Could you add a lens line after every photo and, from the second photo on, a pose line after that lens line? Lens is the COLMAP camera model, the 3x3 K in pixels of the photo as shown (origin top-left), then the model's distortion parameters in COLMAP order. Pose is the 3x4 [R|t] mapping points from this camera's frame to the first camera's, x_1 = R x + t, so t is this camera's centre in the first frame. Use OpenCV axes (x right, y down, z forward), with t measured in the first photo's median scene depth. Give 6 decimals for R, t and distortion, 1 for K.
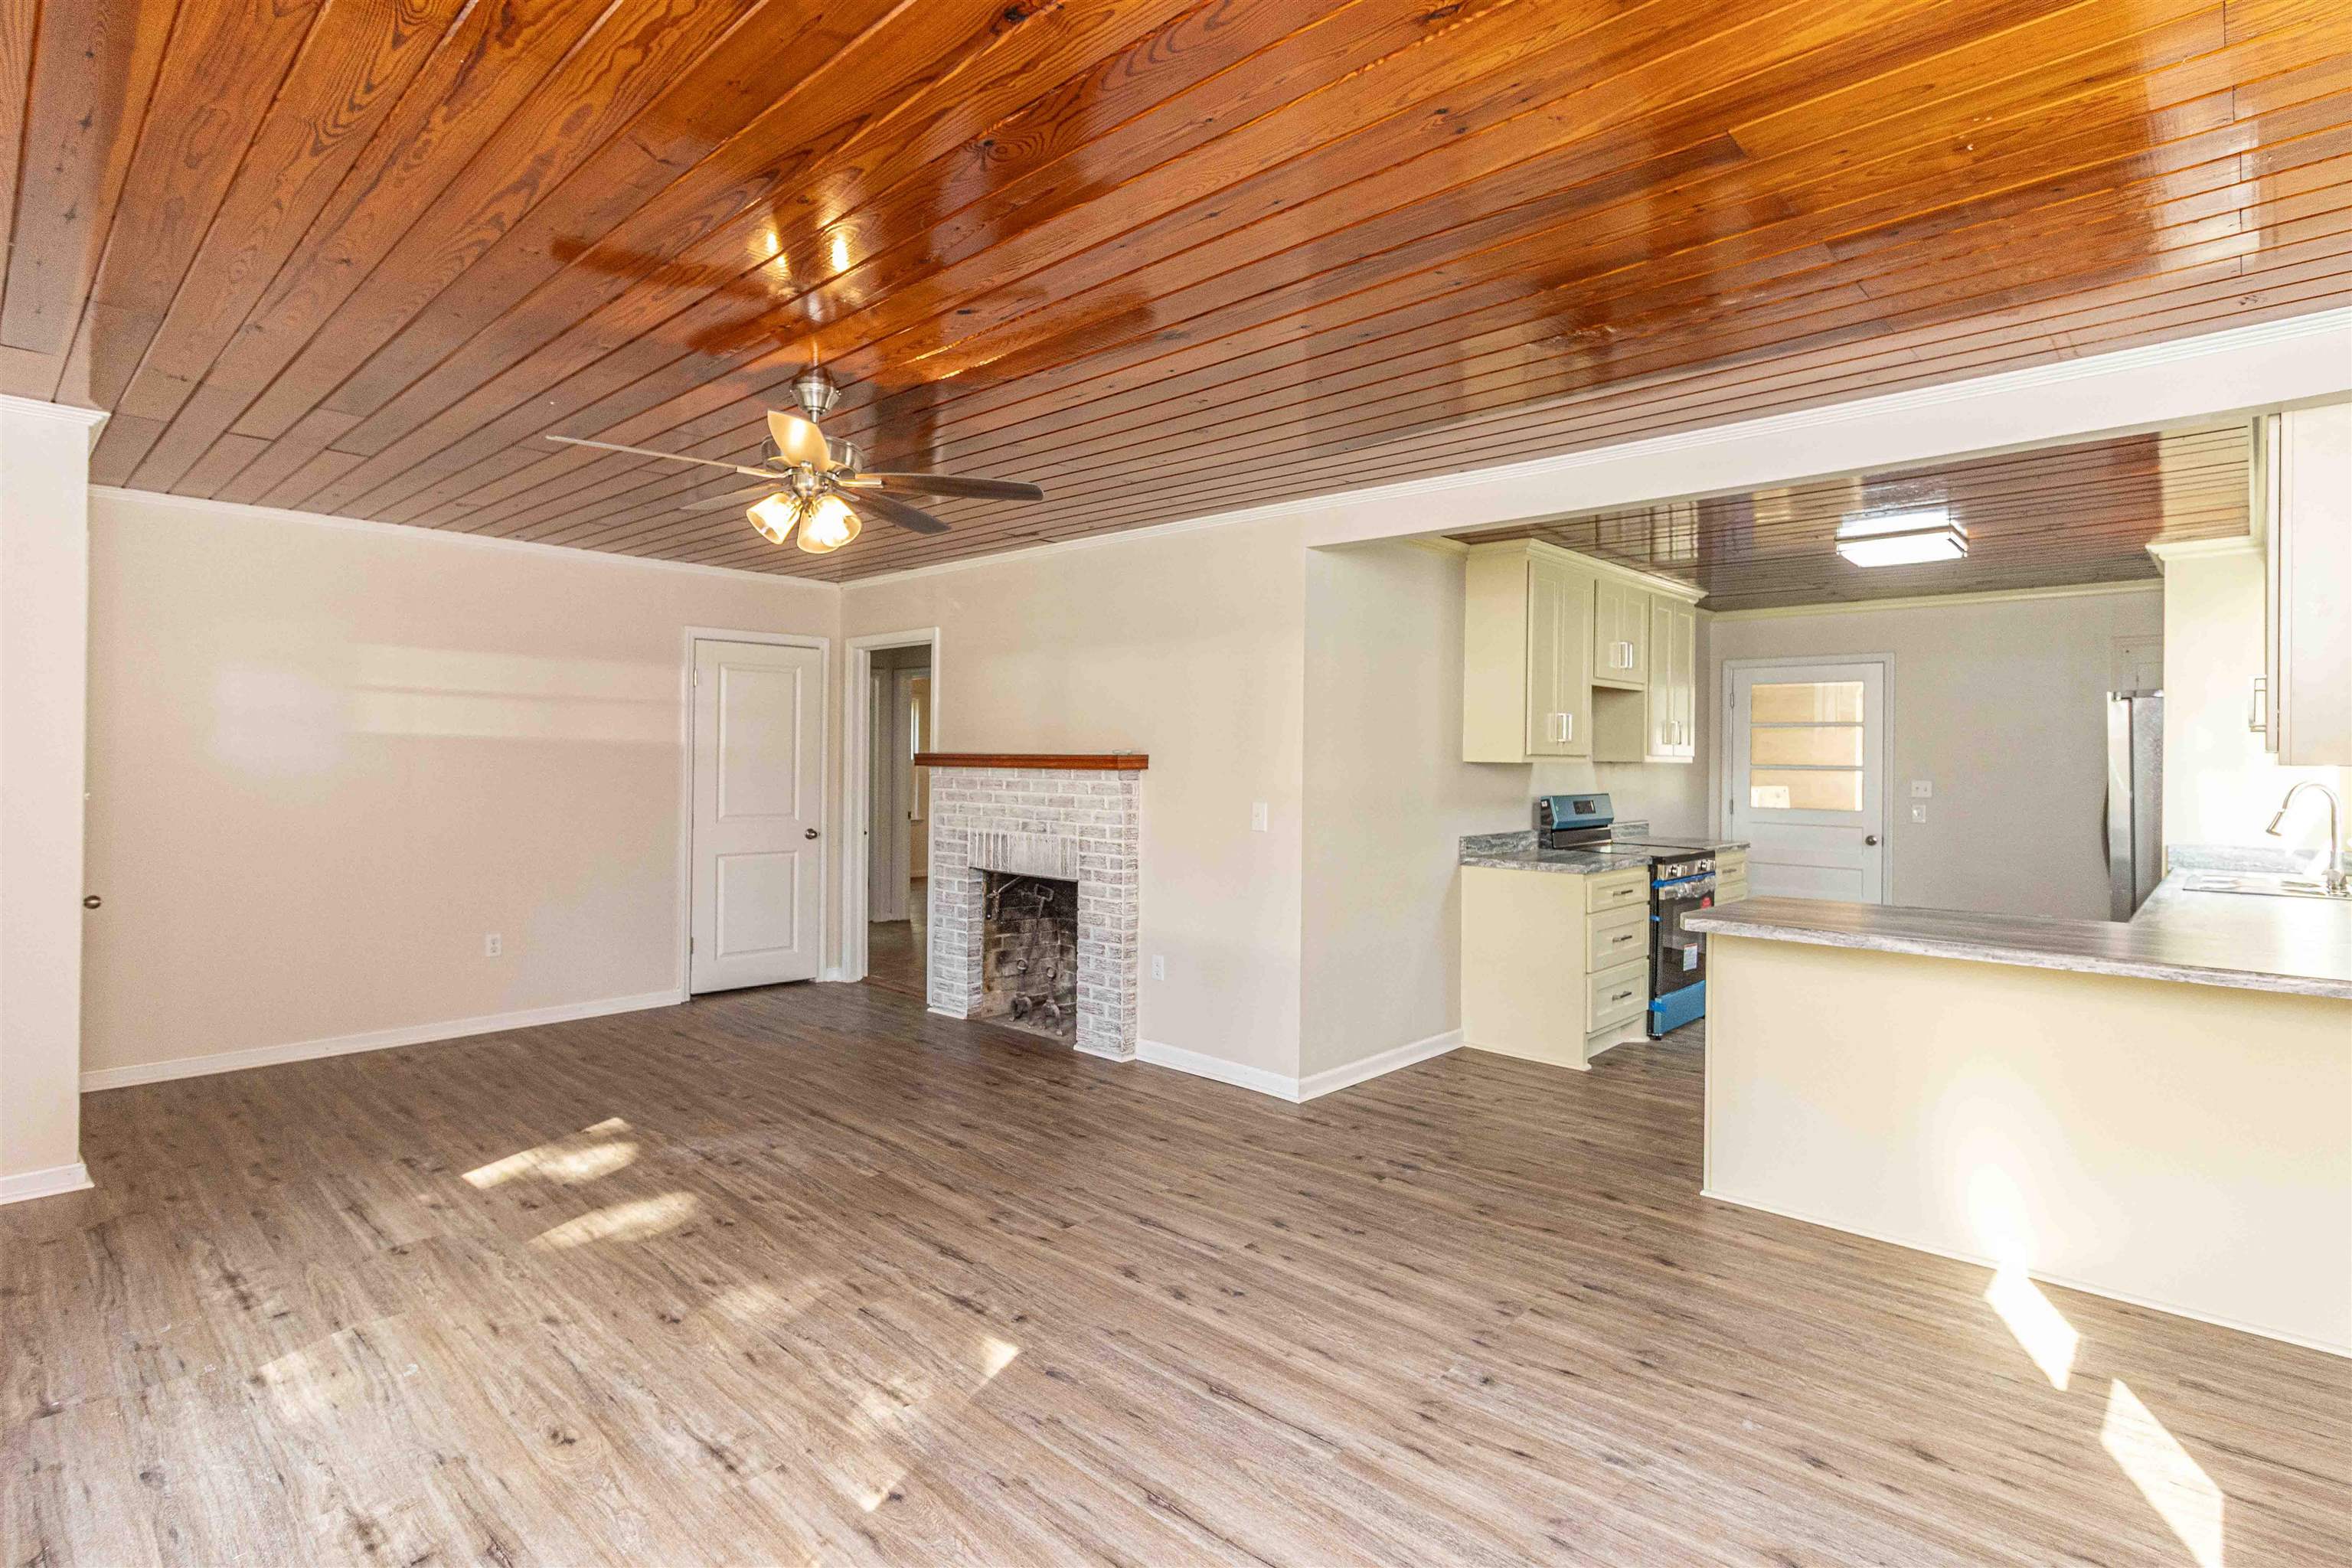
lens RADIAL K [[1110.5, 0, 1173.9], [0, 1110.5, 764.4], [0, 0, 1]] dist [-0.001069, -0.000167]
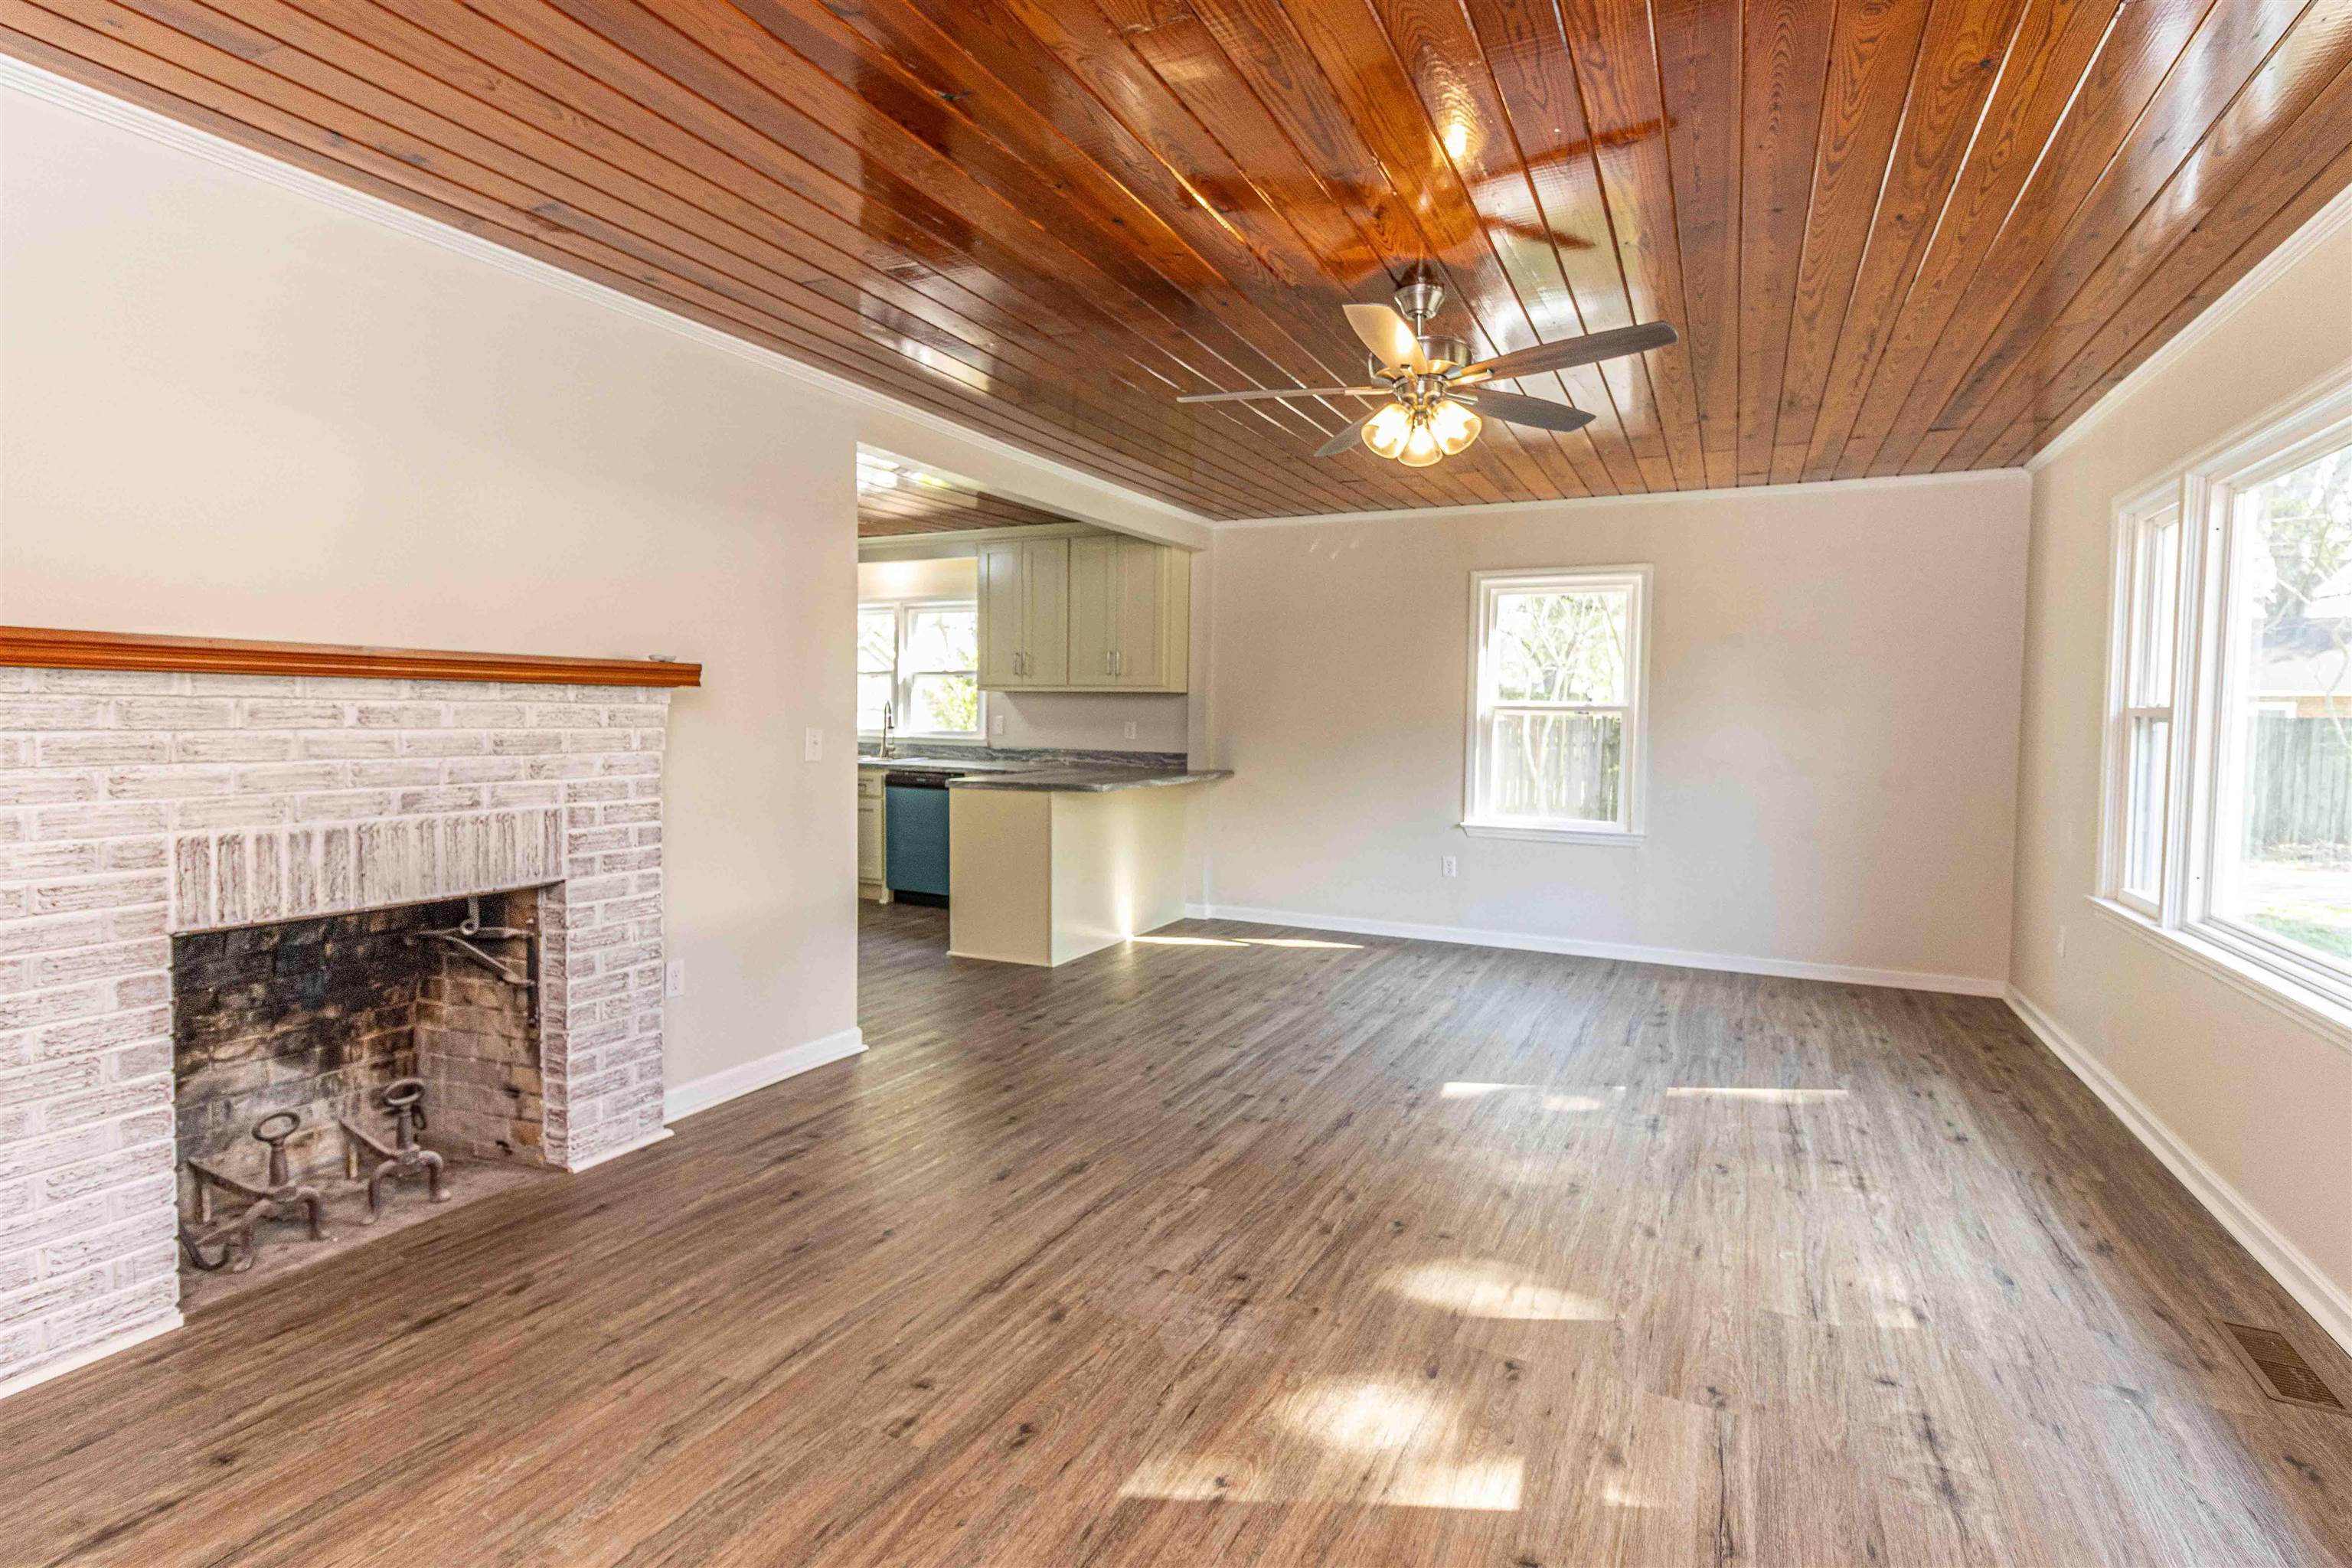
lens RADIAL K [[1083.3, 0, 1169.4], [0, 1083.3, 754.2], [0, 0, 1]] dist [0.000580, -0.000225]
pose [[-0.250611, -0.054316, 0.966563, -1.013953], [-0.012282, 0.998523, 0.052927, 0.009858], [-0.968010, 0.001392, -0.250908, 1.223633]]
